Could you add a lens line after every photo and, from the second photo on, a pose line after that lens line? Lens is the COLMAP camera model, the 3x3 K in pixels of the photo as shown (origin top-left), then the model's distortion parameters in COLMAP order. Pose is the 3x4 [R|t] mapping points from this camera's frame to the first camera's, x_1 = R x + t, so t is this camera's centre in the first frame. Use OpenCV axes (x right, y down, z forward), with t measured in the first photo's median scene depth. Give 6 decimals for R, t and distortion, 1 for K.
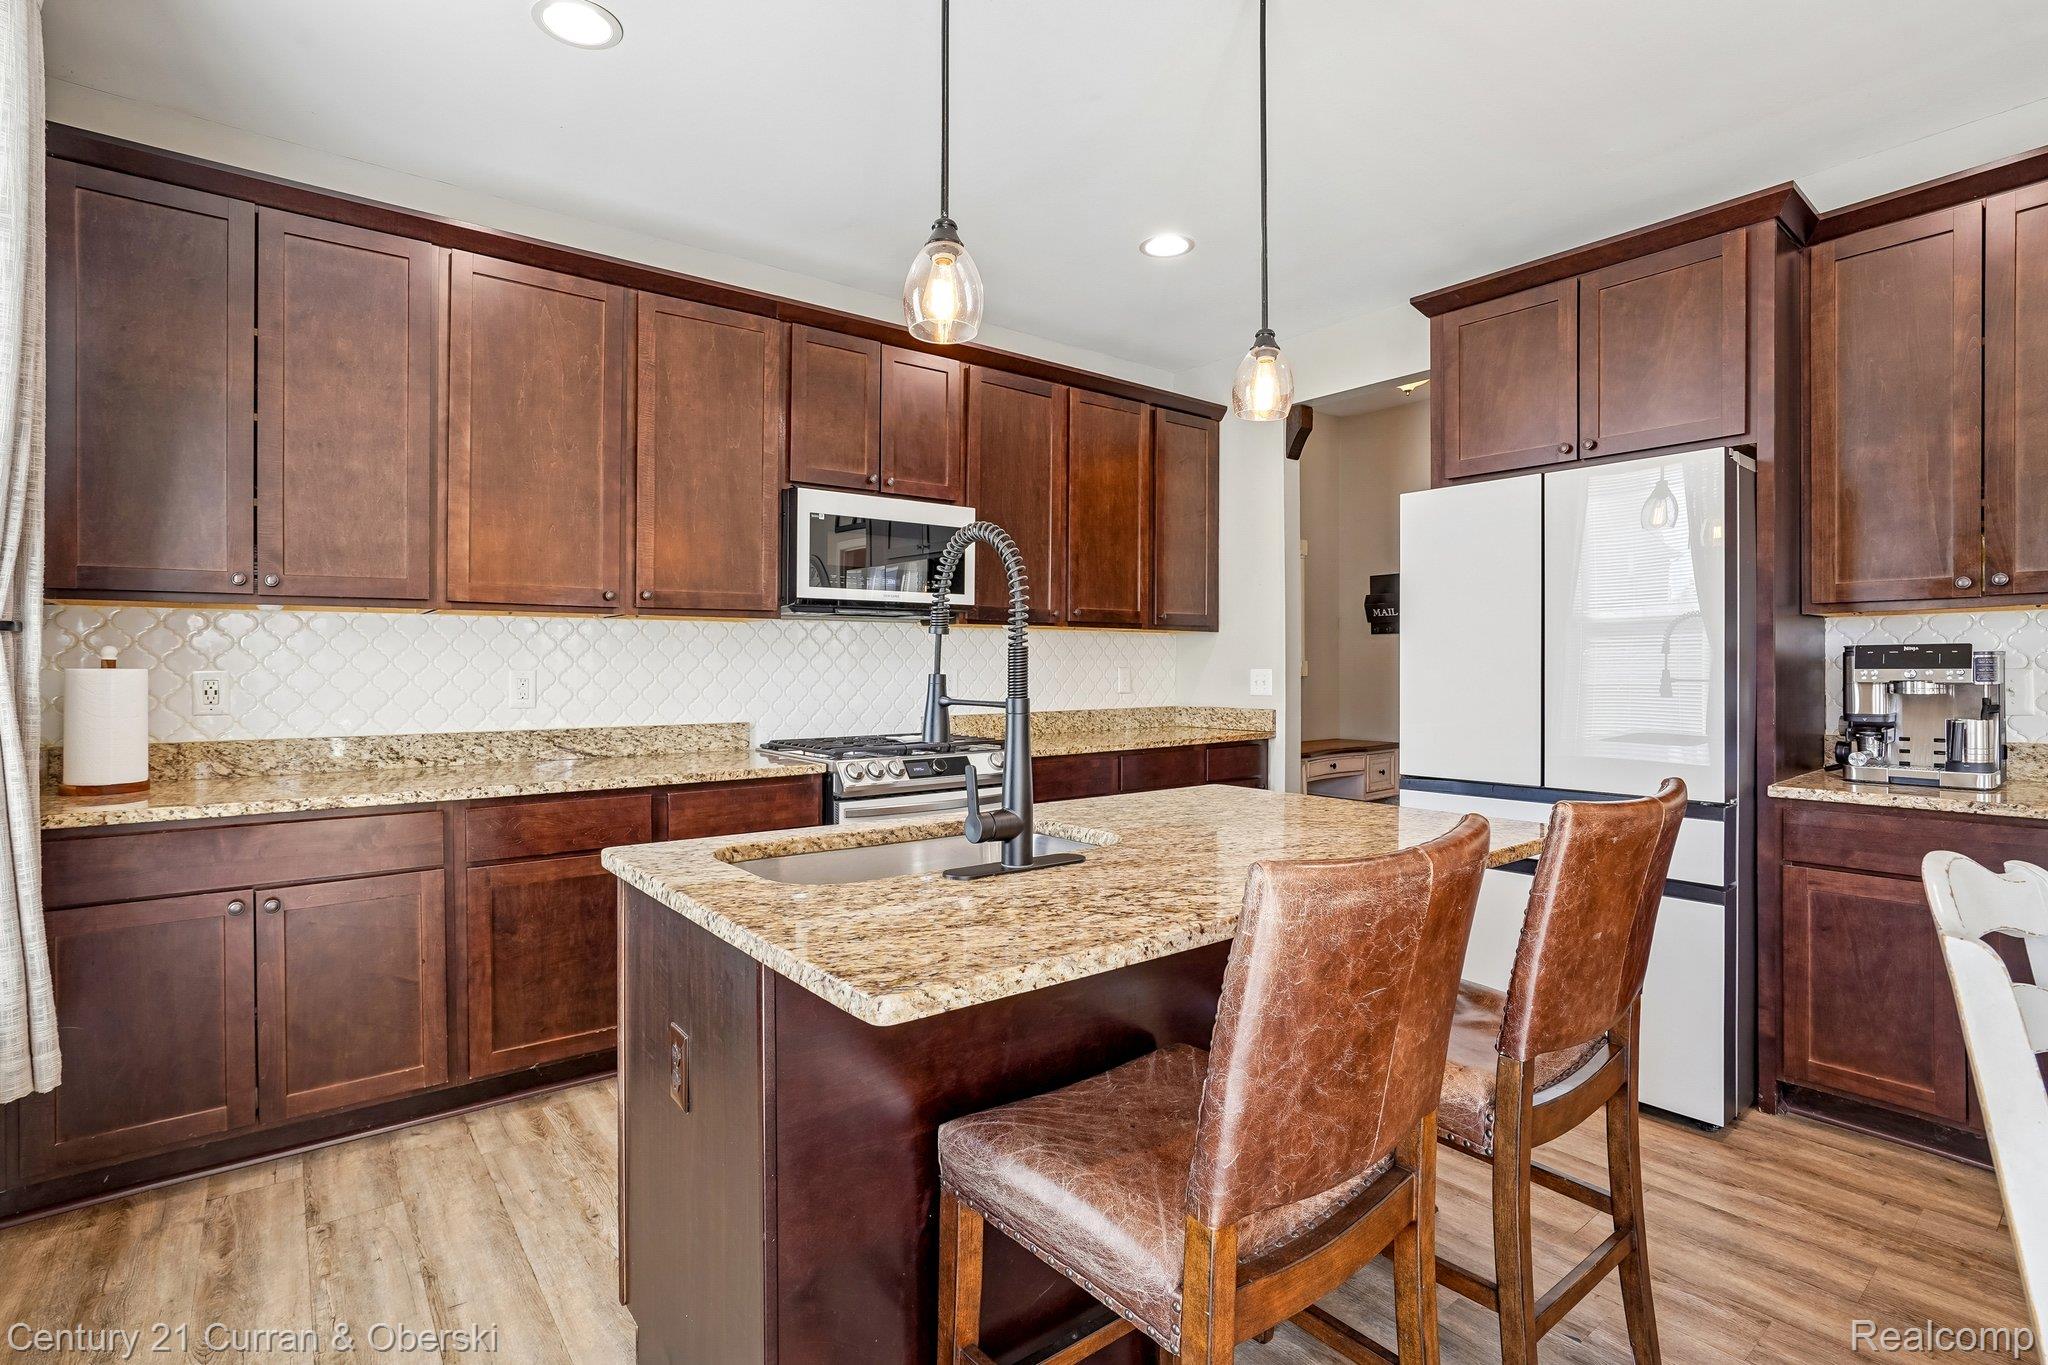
lens RADIAL K [[970.9, 0, 1017.7], [0, 970.9, 683.9], [0, 0, 1]] dist [-0.050102, 0.015151]
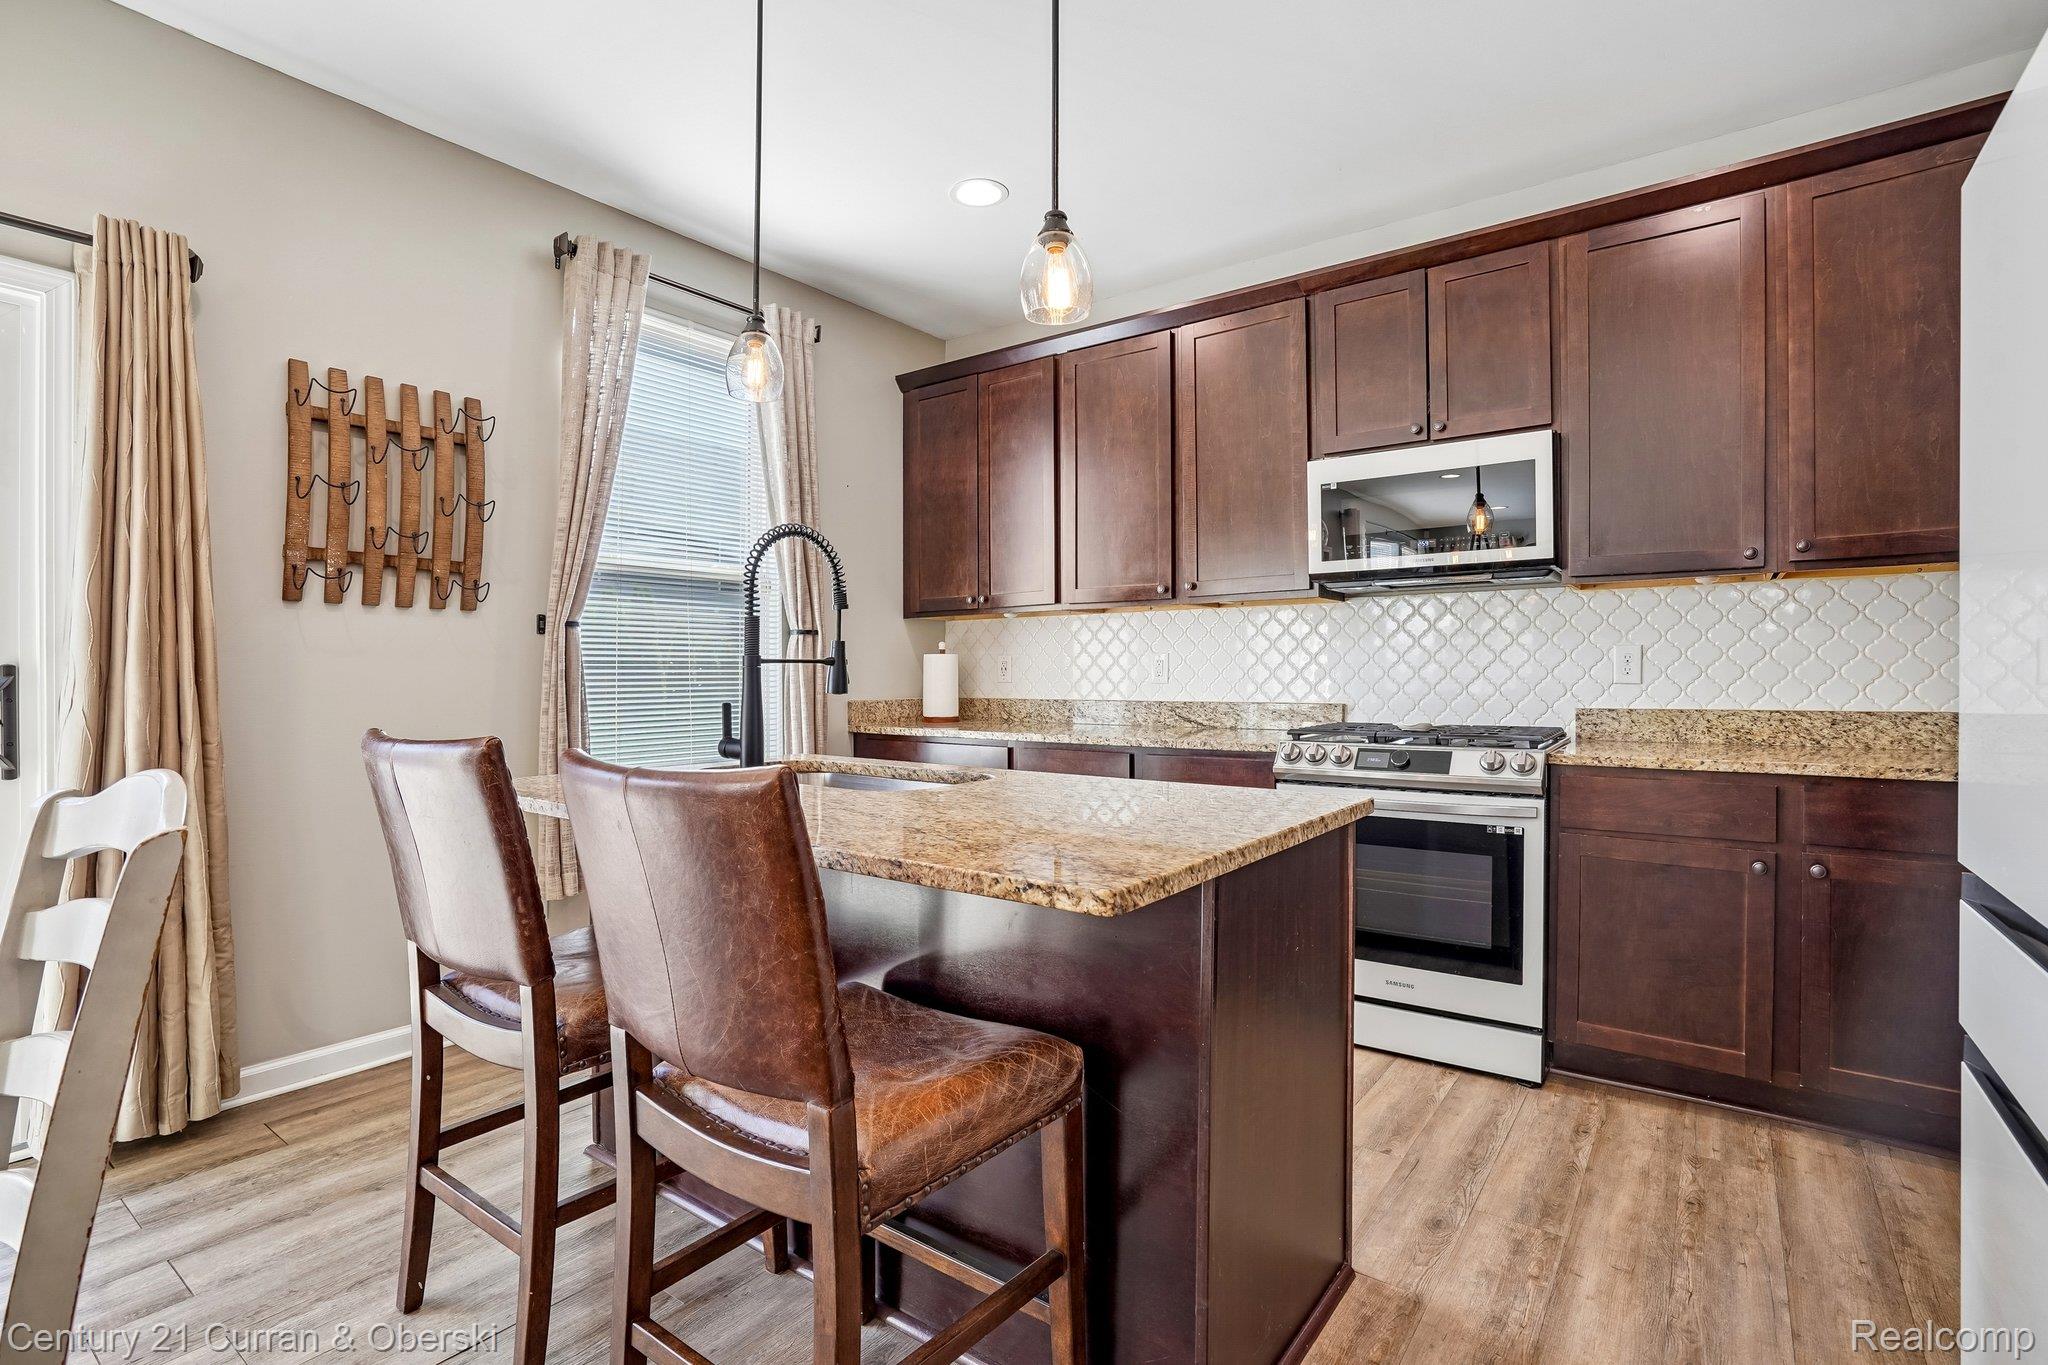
lens RADIAL K [[970.9, 0, 1018.9], [0, 970.9, 679.2], [0, 0, 1]] dist [-0.050102, 0.015151]
pose [[0.260819, 0.003803, -0.965380, 0.724343], [-0.012176, 0.999926, 0.000649, 0.022566], [0.965311, 0.011585, 0.260846, 0.528570]]
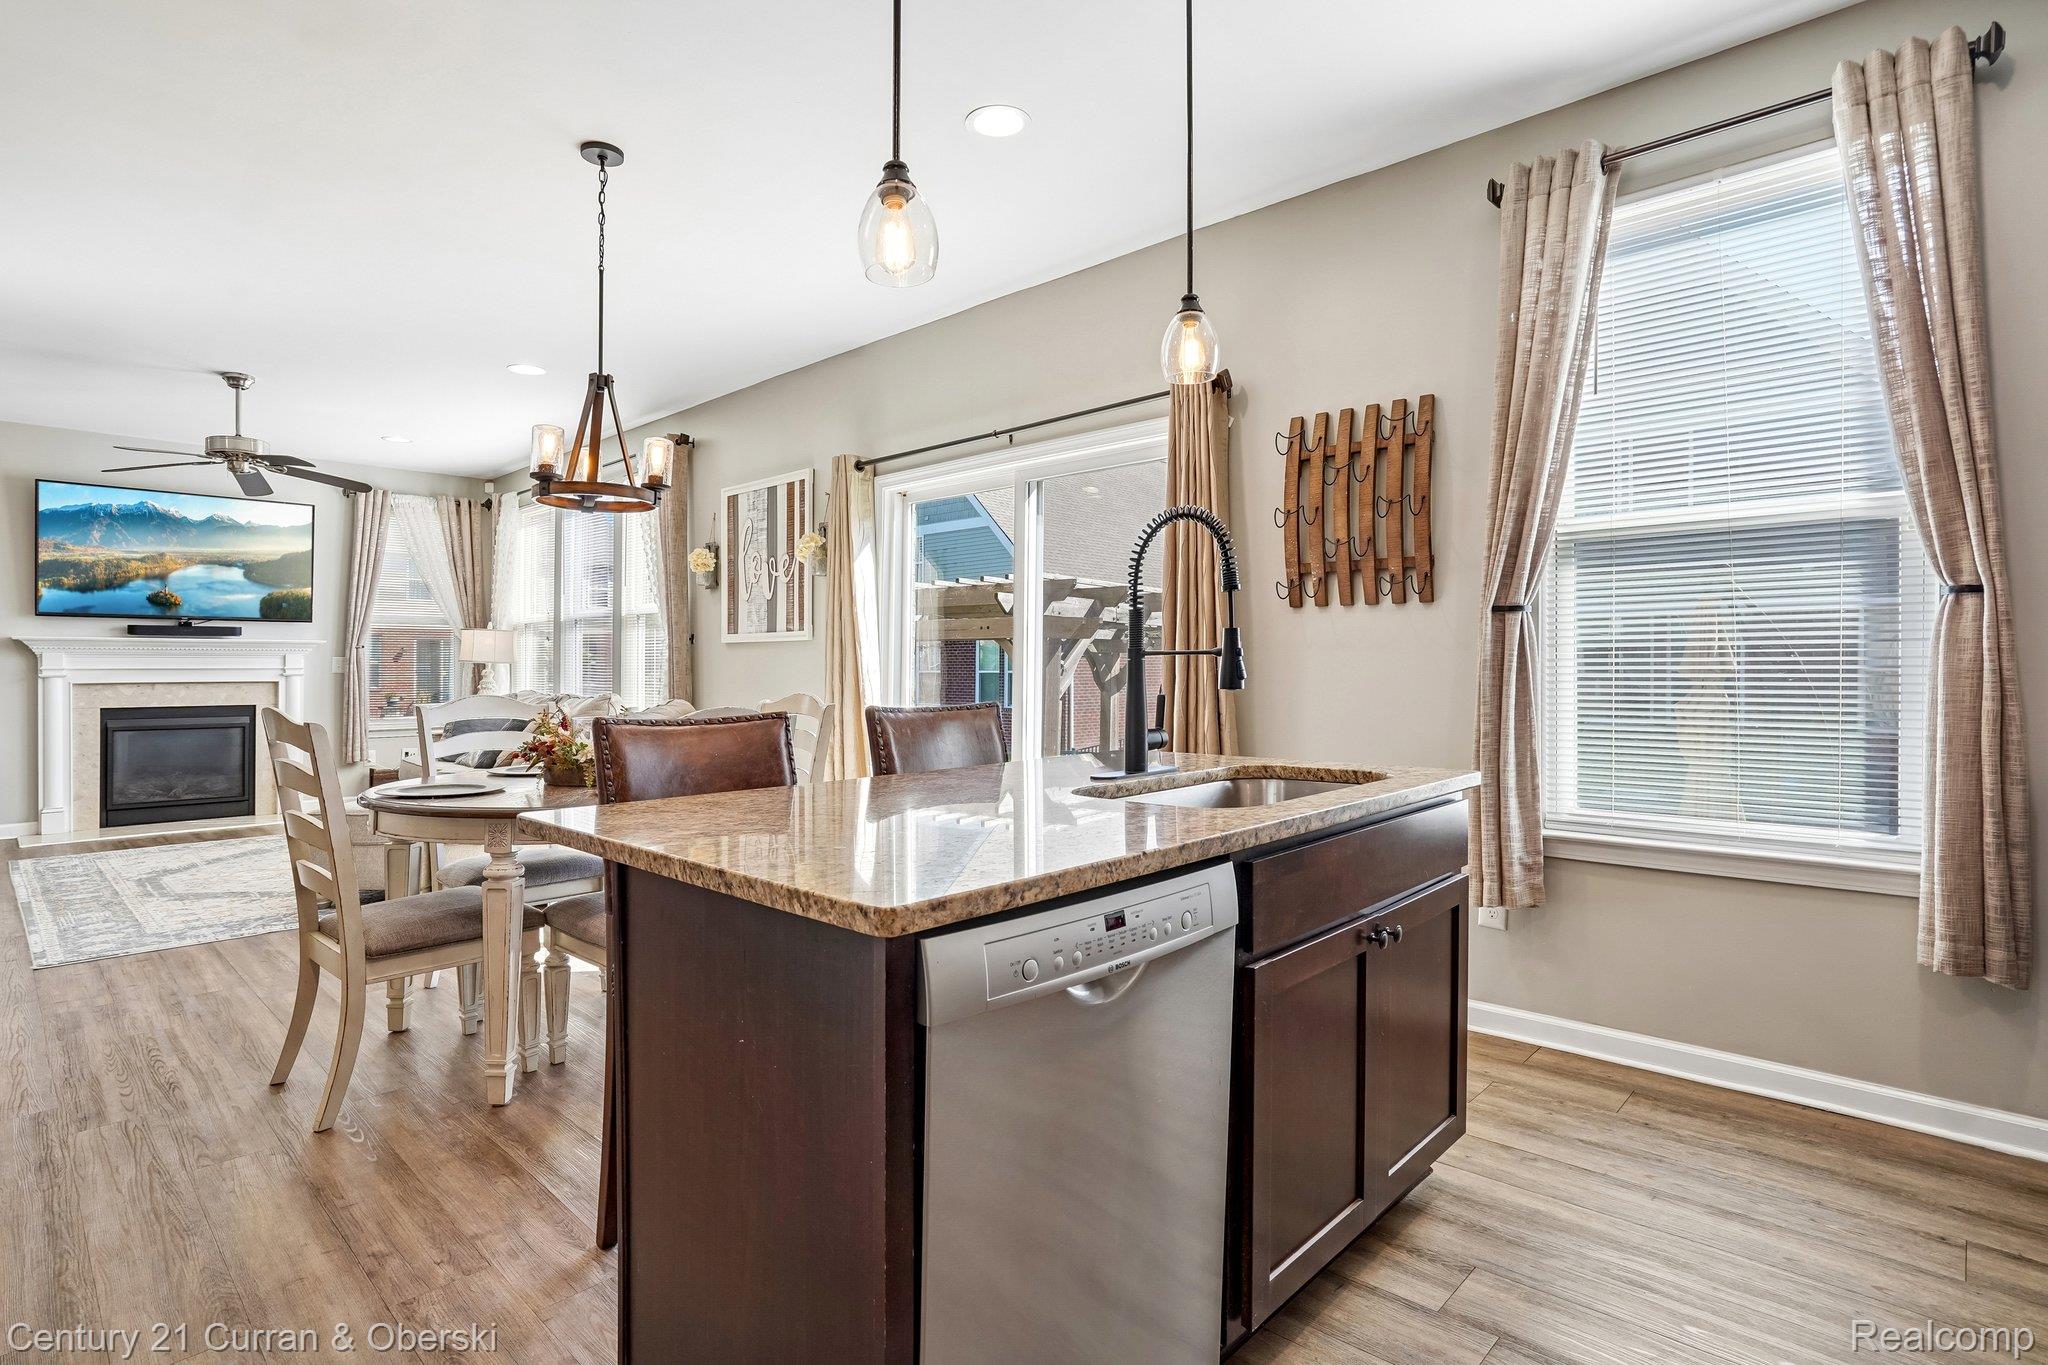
lens RADIAL K [[1024.1, 0, 1035.3], [0, 1024.1, 668.3], [0, 0, 1]] dist [-0.052263, 0.019359]
pose [[-0.989062, 0.003456, -0.147461, 0.187131], [0.000906, 0.999849, 0.017357, 0.009979], [0.147499, 0.017034, -0.988916, 1.248256]]
